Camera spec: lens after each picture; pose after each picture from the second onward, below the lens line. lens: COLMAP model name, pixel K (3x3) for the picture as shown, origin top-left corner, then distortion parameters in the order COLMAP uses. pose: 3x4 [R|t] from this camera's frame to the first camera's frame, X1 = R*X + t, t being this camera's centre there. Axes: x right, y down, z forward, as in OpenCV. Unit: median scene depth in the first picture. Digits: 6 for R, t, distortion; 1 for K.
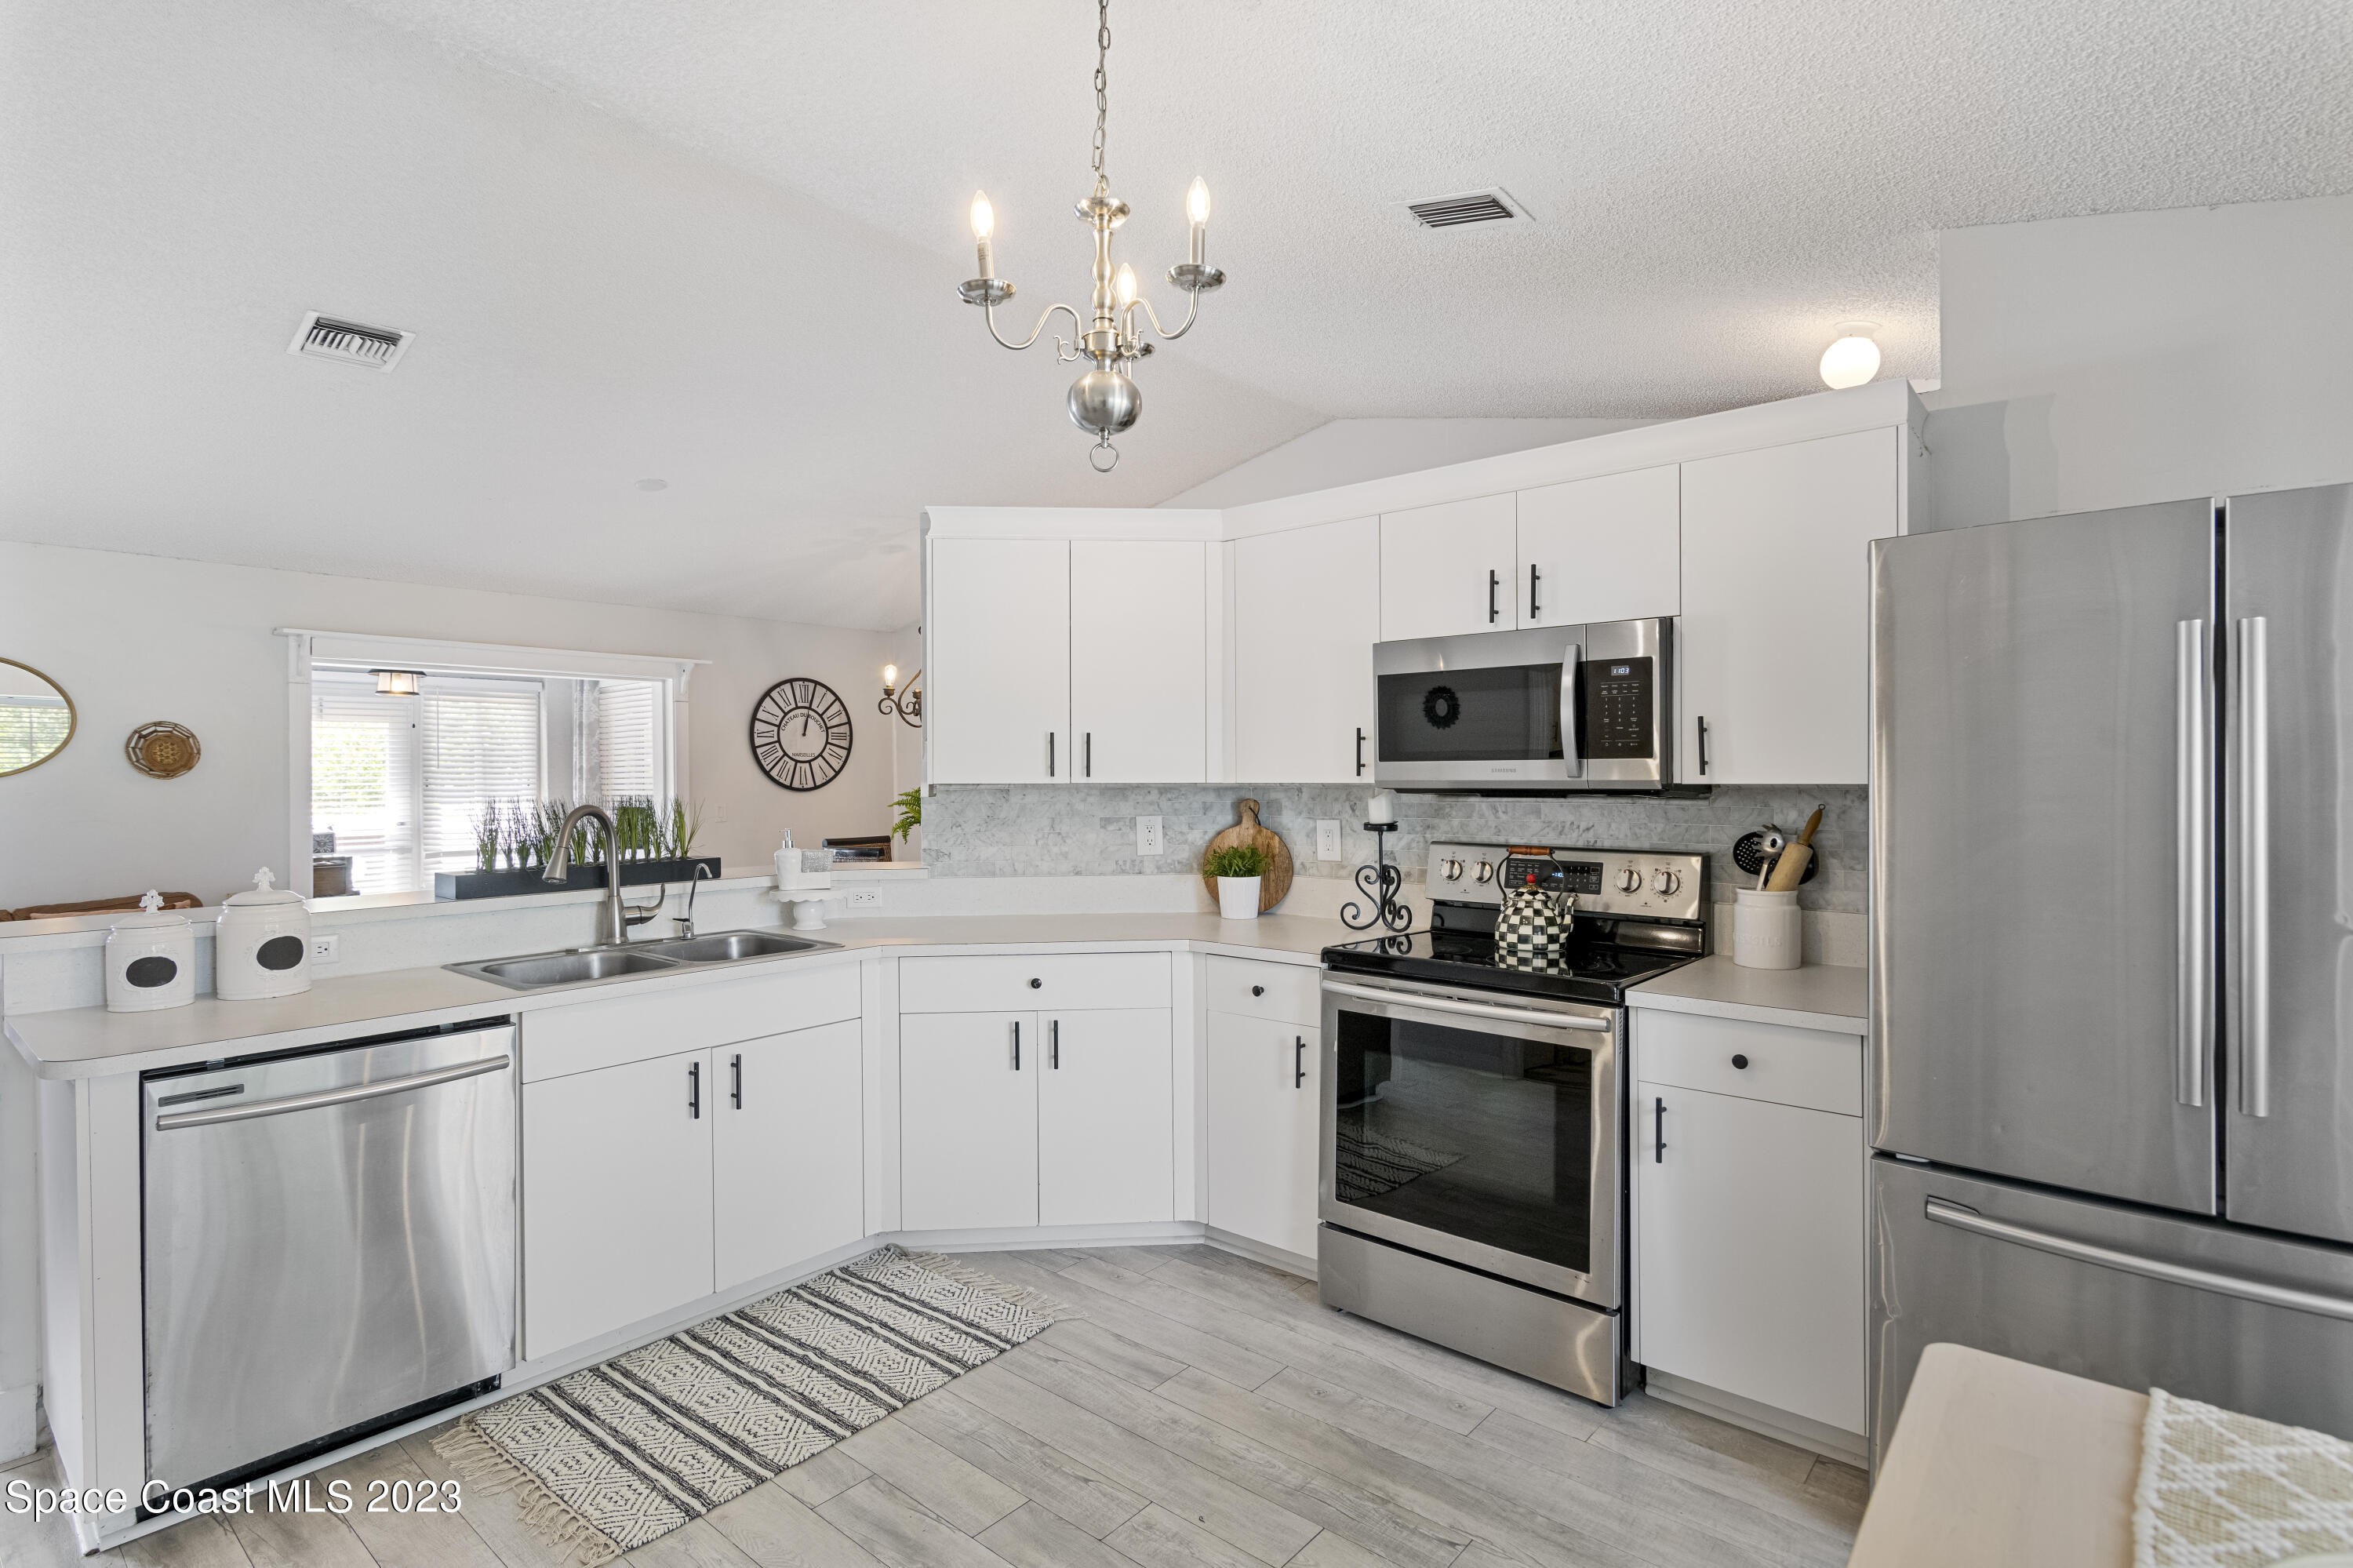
lens RADIAL K [[1162.9, 0, 1173.6], [0, 1162.9, 776.8], [0, 0, 1]] dist [0.007332, 0.000394]
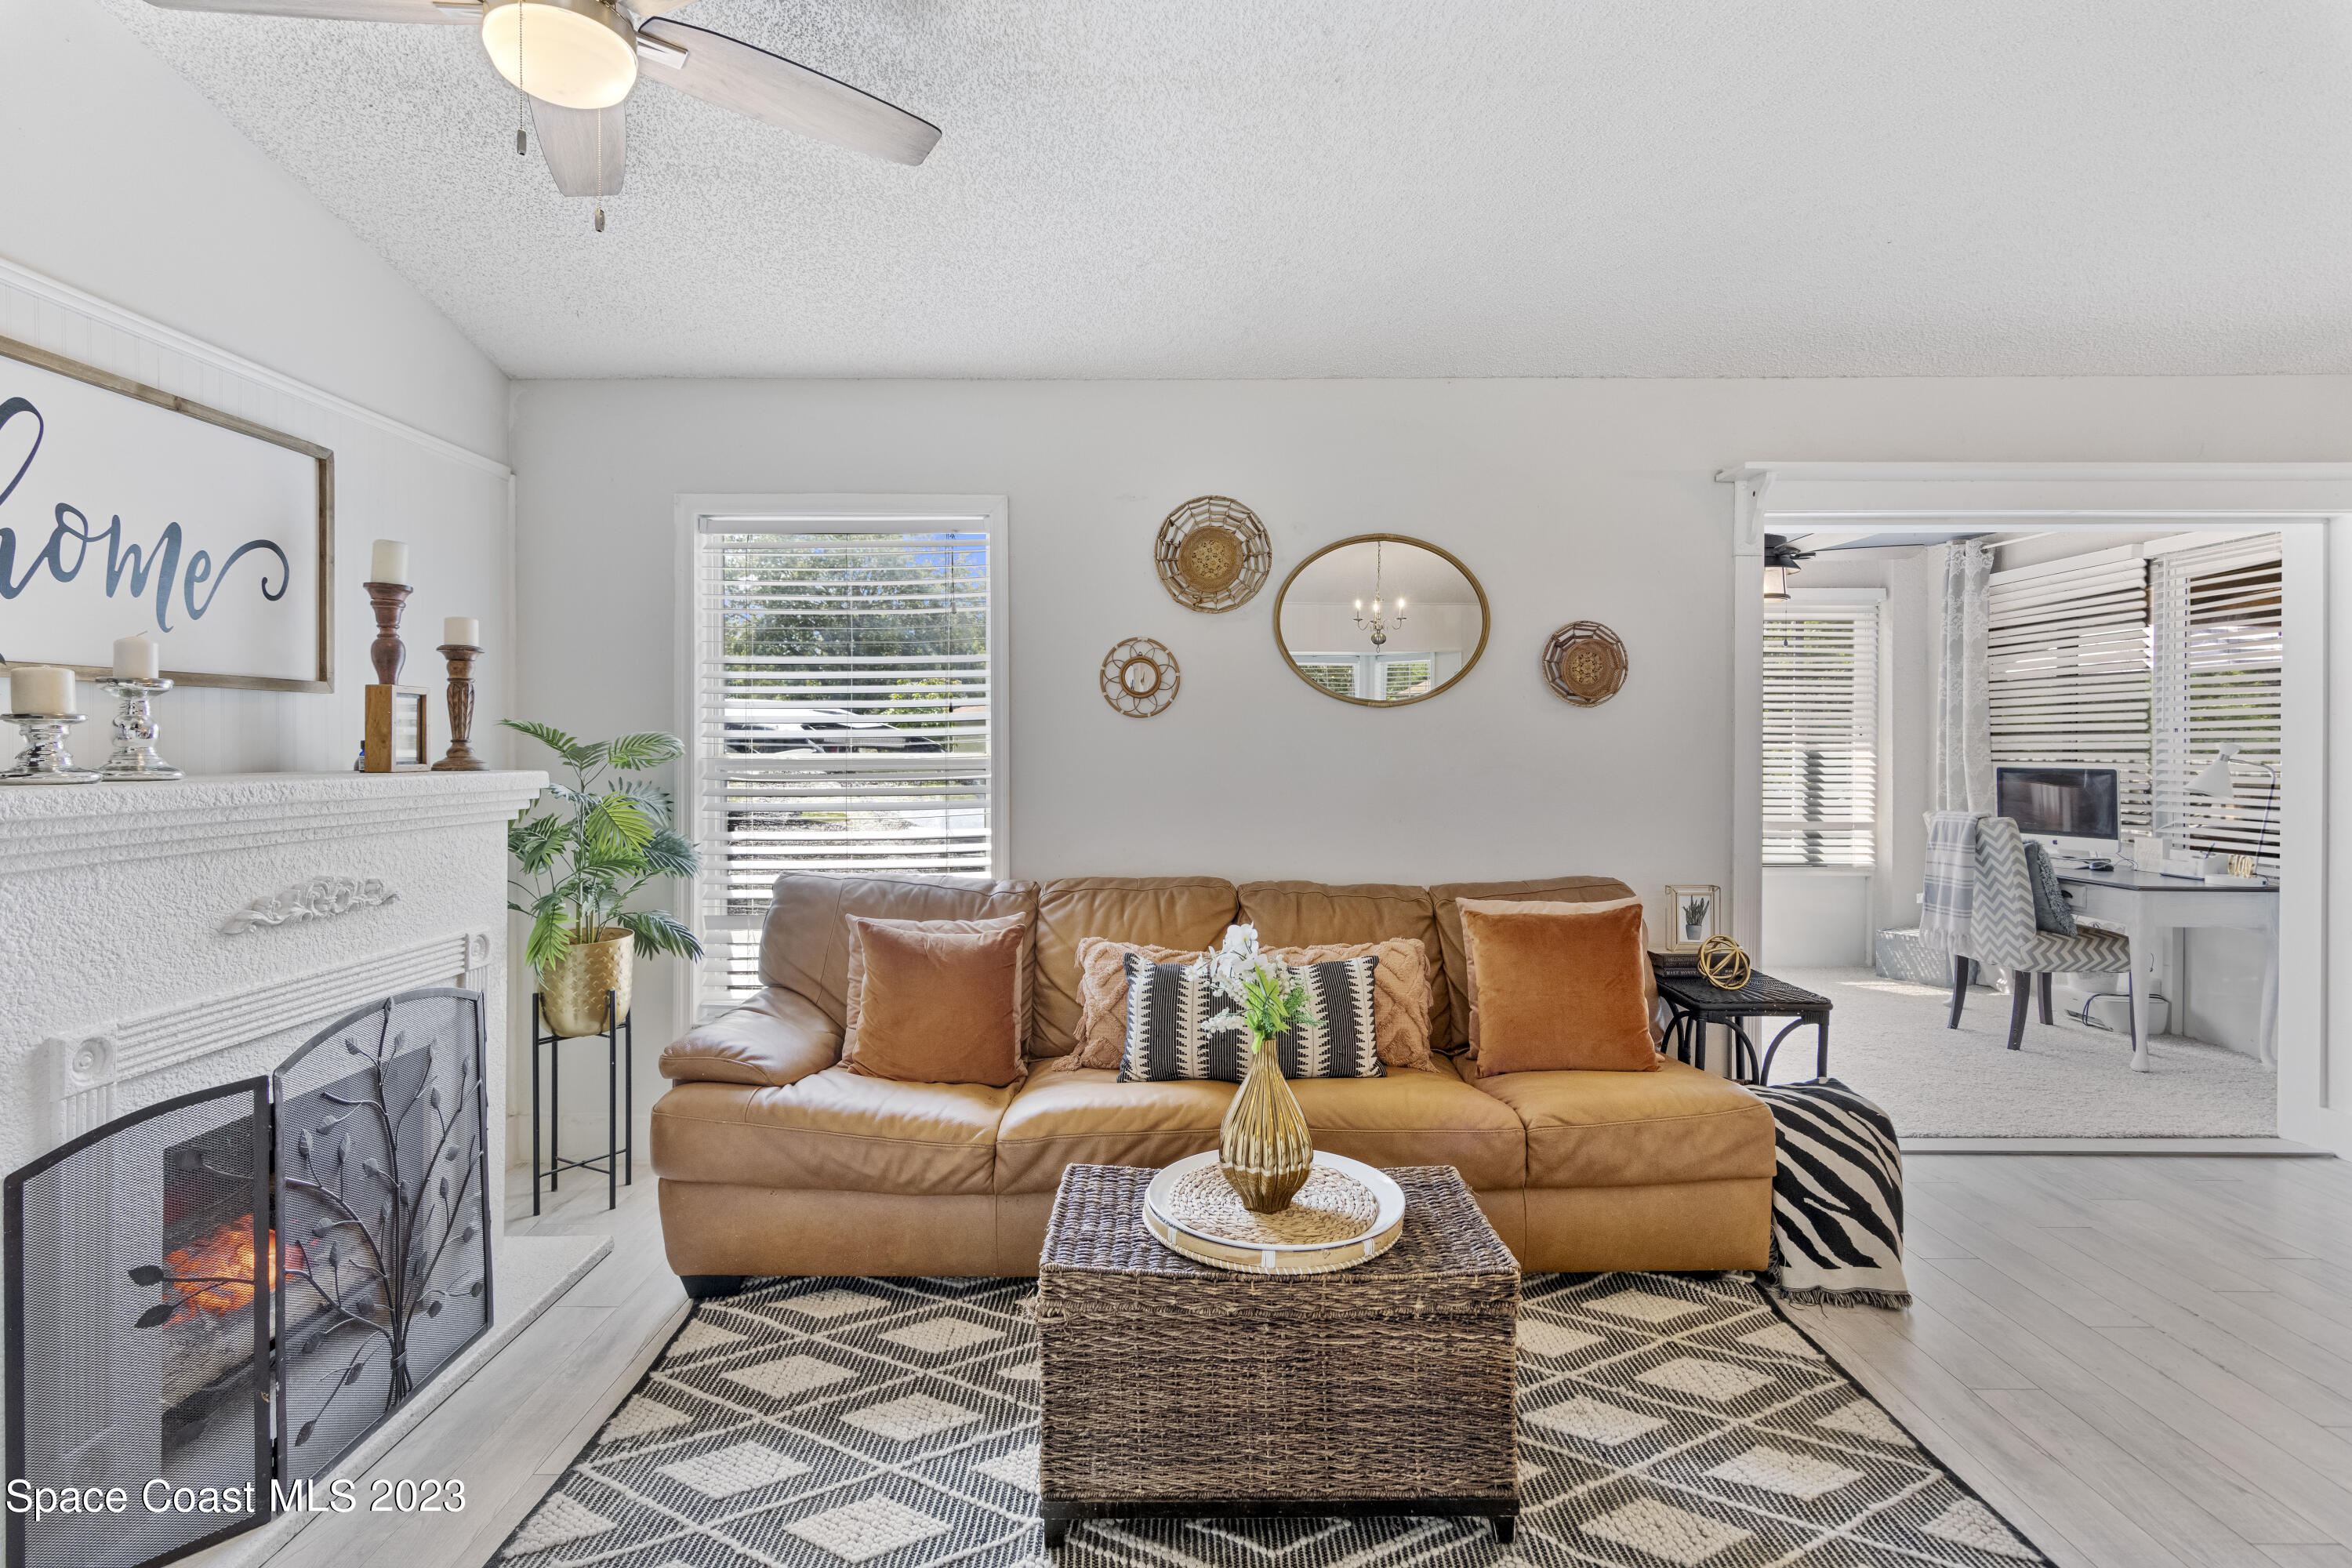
lens RADIAL K [[1166.7, 0, 1178.6], [0, 1166.7, 747.7], [0, 0, 1]] dist [0.002444, 0.000294]
pose [[0.654112, 0.010456, -0.756326, -0.804869], [-0.006645, 0.999945, 0.008077, 0.034169], [0.756369, -0.000257, 0.654146, 0.607008]]
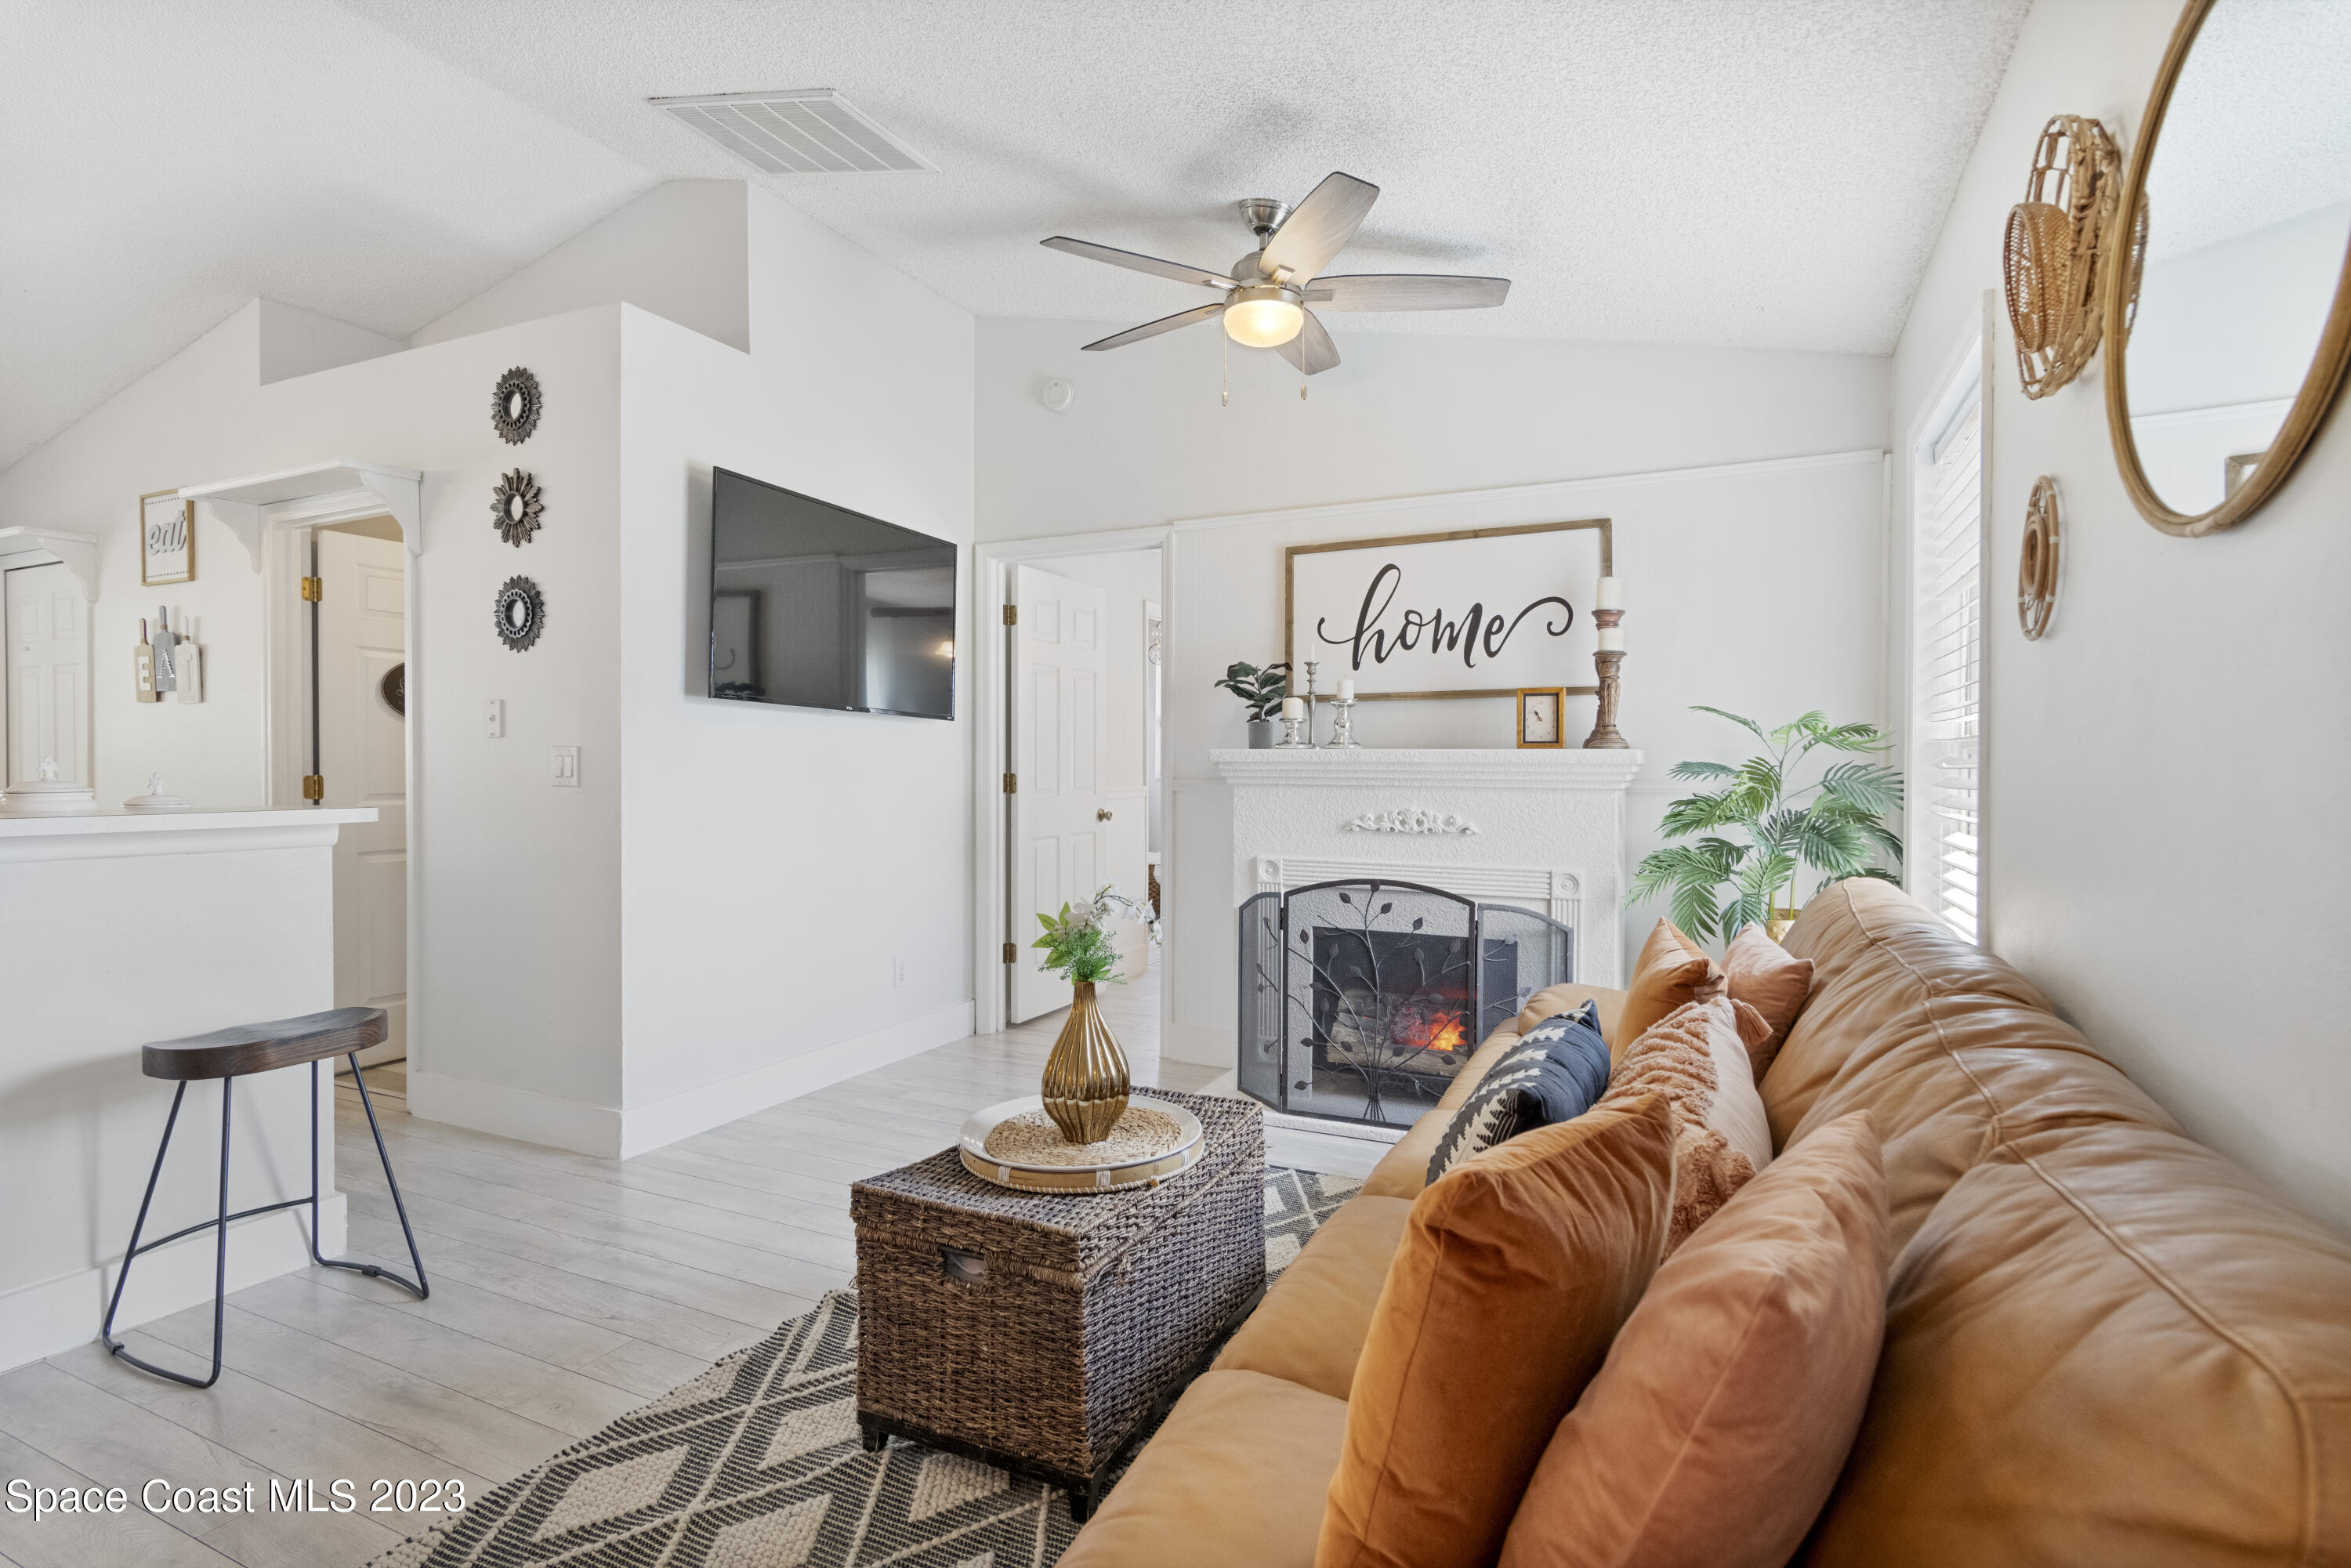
lens RADIAL K [[1164.2, 0, 1162.5], [0, 1164.2, 770.8], [0, 0, 1]] dist [0.003779, -0.000039]
pose [[-0.969235, 0.006206, -0.246059, -1.123569], [0.003925, 0.999945, 0.009757, 0.068697], [0.246106, 0.008491, -0.969206, 1.704607]]
